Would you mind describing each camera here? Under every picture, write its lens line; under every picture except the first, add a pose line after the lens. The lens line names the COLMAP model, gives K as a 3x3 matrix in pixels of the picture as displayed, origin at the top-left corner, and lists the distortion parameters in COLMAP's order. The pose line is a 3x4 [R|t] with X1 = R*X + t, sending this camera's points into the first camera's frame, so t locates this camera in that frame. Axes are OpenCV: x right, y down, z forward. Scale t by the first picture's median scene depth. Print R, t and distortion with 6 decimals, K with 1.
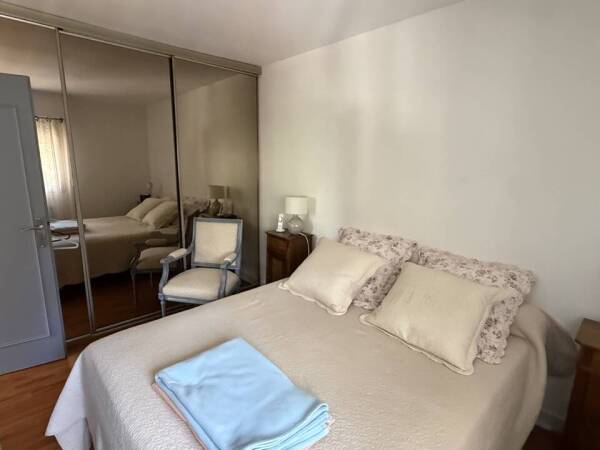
lens RADIAL K [[319.4, 0, 300.0], [0, 319.4, 225.0], [0, 0, 1]] dist [-0.002834, 0.001790]
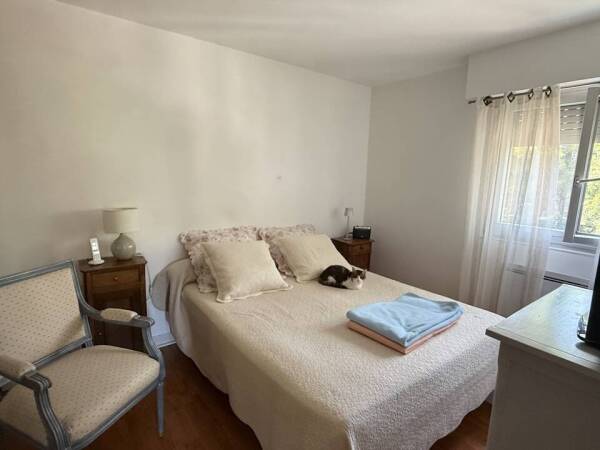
lens RADIAL K [[319.4, 0, 300.0], [0, 319.4, 225.0], [0, 0, 1]] dist [-0.002834, 0.001790]
pose [[0.148926, -0.183575, 0.971659, -0.847293], [0.169929, 0.972751, 0.157736, -0.122265], [-0.974138, 0.141622, 0.176062, 0.576117]]
